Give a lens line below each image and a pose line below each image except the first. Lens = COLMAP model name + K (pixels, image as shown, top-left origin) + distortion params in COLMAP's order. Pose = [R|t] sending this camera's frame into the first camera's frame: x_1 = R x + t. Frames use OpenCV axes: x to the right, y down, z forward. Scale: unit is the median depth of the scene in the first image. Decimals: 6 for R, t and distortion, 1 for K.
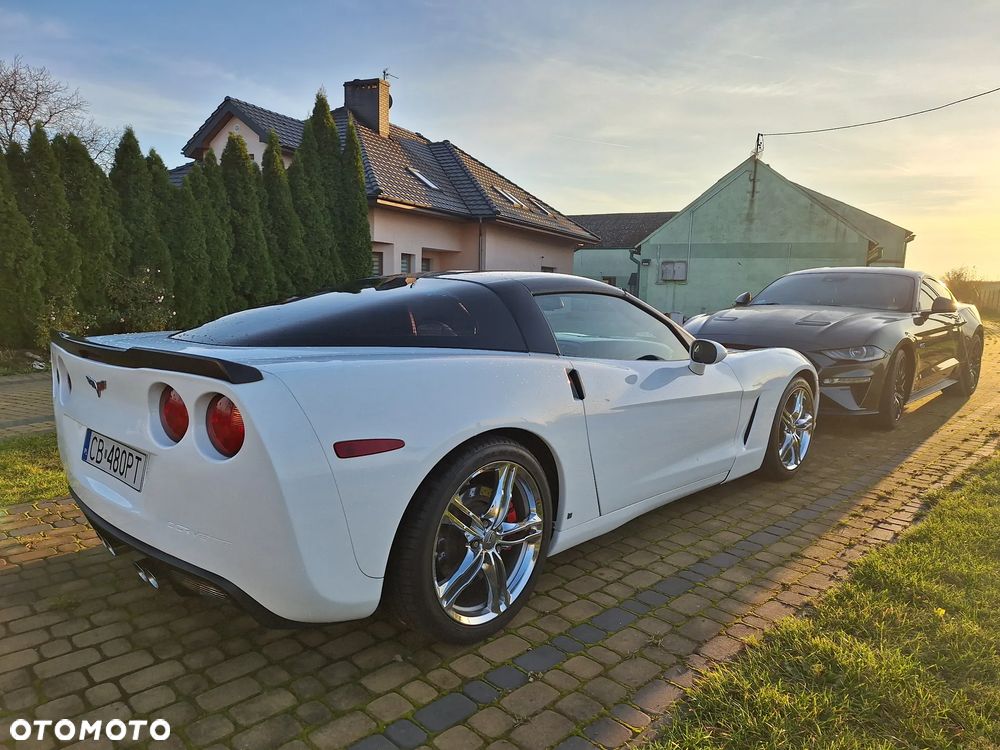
lens RADIAL K [[710.5, 0, 493.8], [0, 710.5, 373.3], [0, 0, 1]] dist [0.064958, -0.059084]
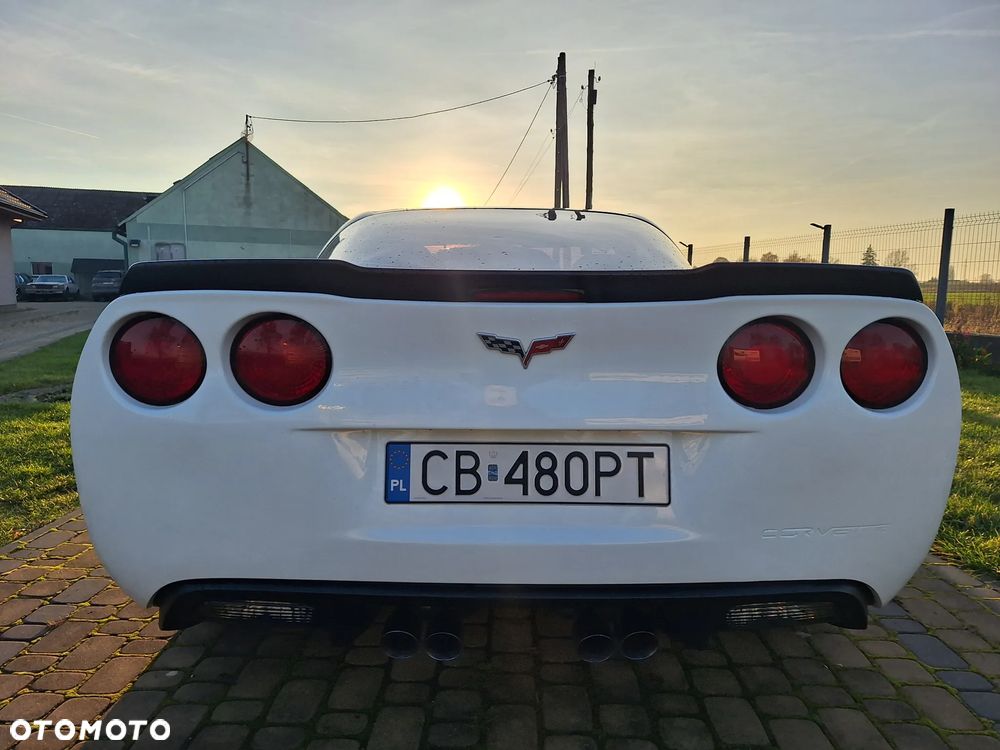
lens RADIAL K [[710.5, 0, 498.3], [0, 710.5, 377.4], [0, 0, 1]] dist [0.064958, -0.059084]
pose [[0.702465, -0.103982, 0.704081, -0.115439], [0.093802, 0.994166, 0.053236, 0.001115], [-0.705510, 0.028648, 0.708121, 0.075732]]
